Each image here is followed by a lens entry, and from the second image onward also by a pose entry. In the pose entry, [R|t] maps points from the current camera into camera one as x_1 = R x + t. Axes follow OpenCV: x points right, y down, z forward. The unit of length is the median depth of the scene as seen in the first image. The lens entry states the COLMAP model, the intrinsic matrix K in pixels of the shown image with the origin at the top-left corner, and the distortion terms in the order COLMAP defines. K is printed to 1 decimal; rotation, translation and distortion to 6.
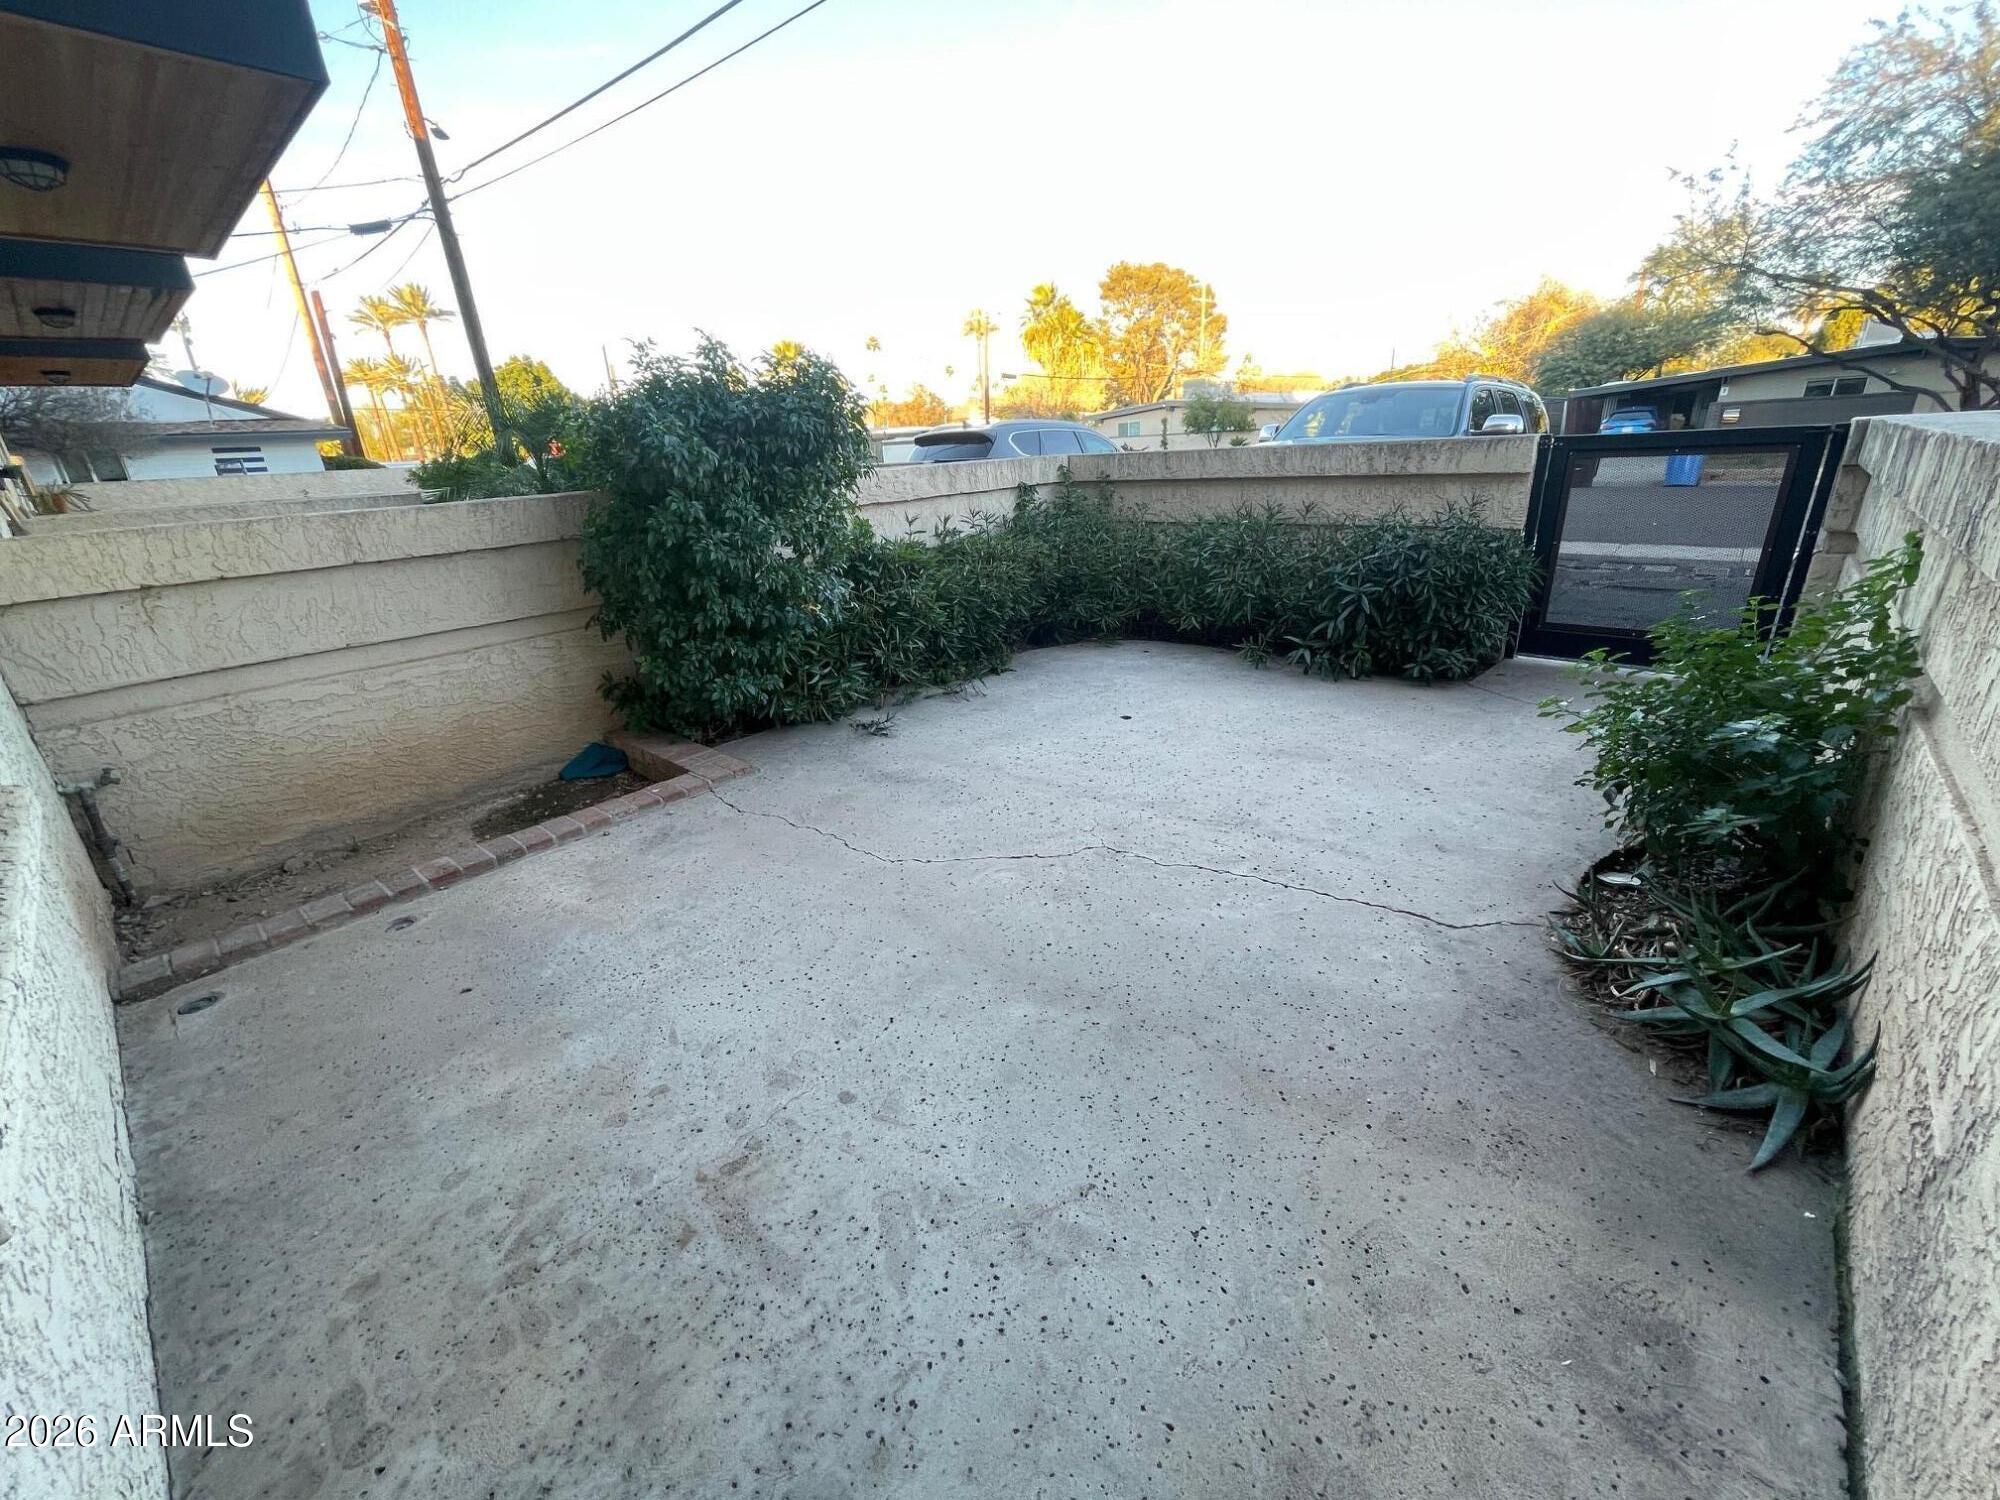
lens RADIAL K [[811.3, 0, 1004.4], [0, 811.3, 753.8], [0, 0, 1]] dist [-0.008322, 0.004217]
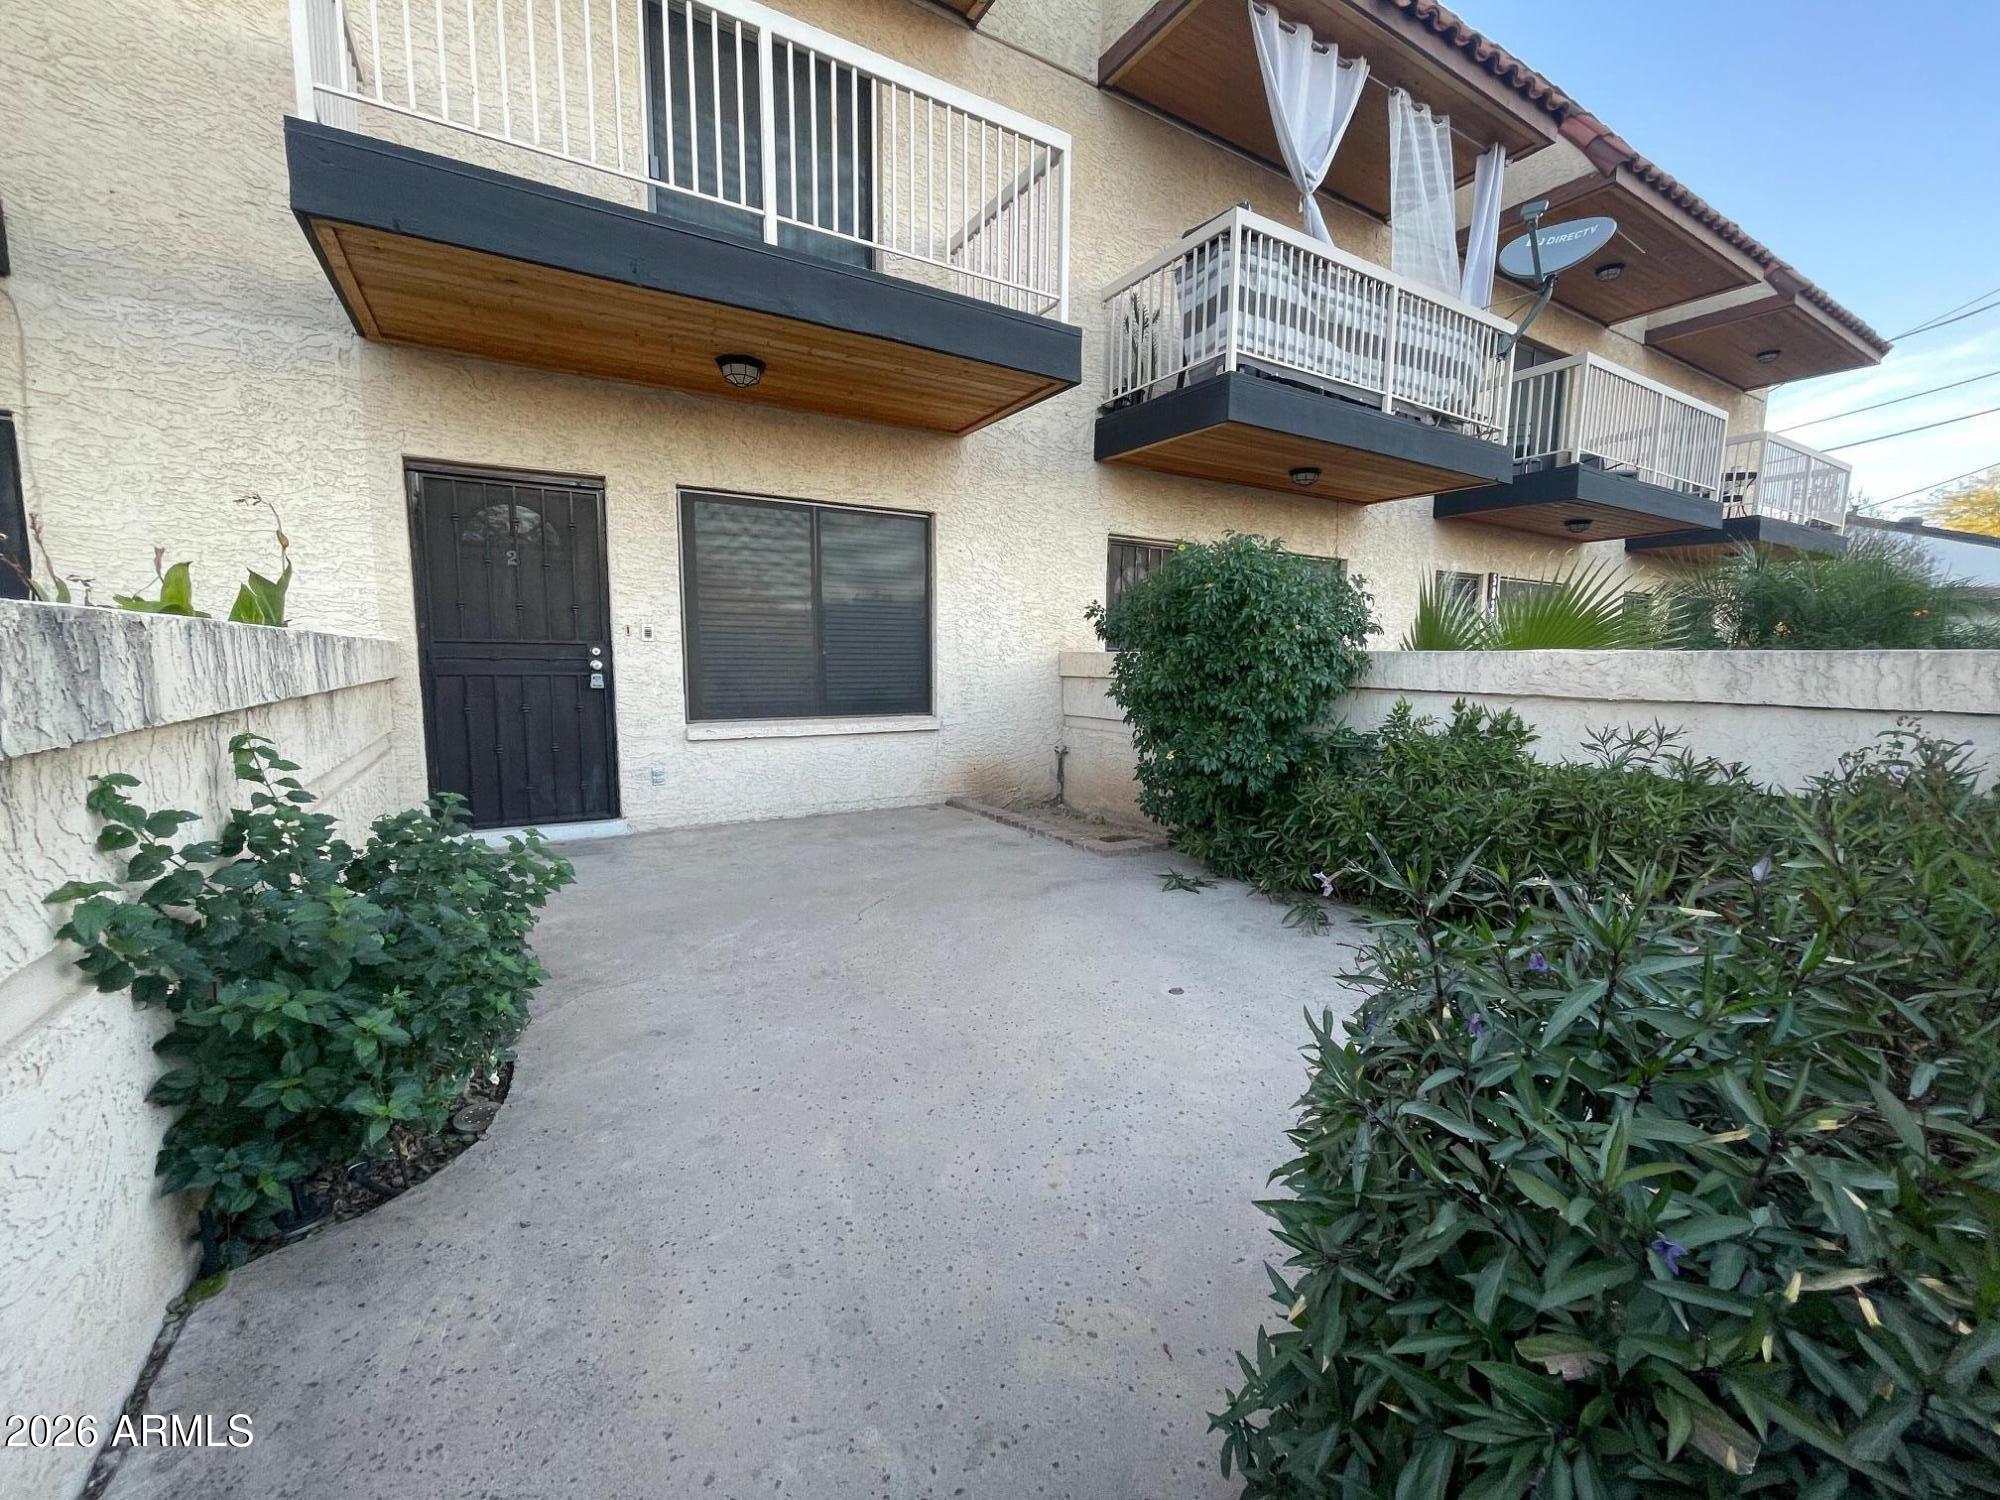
lens RADIAL K [[811.3, 0, 1004.4], [0, 811.3, 753.8], [0, 0, 1]] dist [-0.008322, 0.004217]
pose [[-0.300602, 0.163863, -0.939568, 1.002279], [-0.328658, 0.906995, 0.263332, -0.447471], [0.895334, 0.387955, -0.218789, 1.154553]]
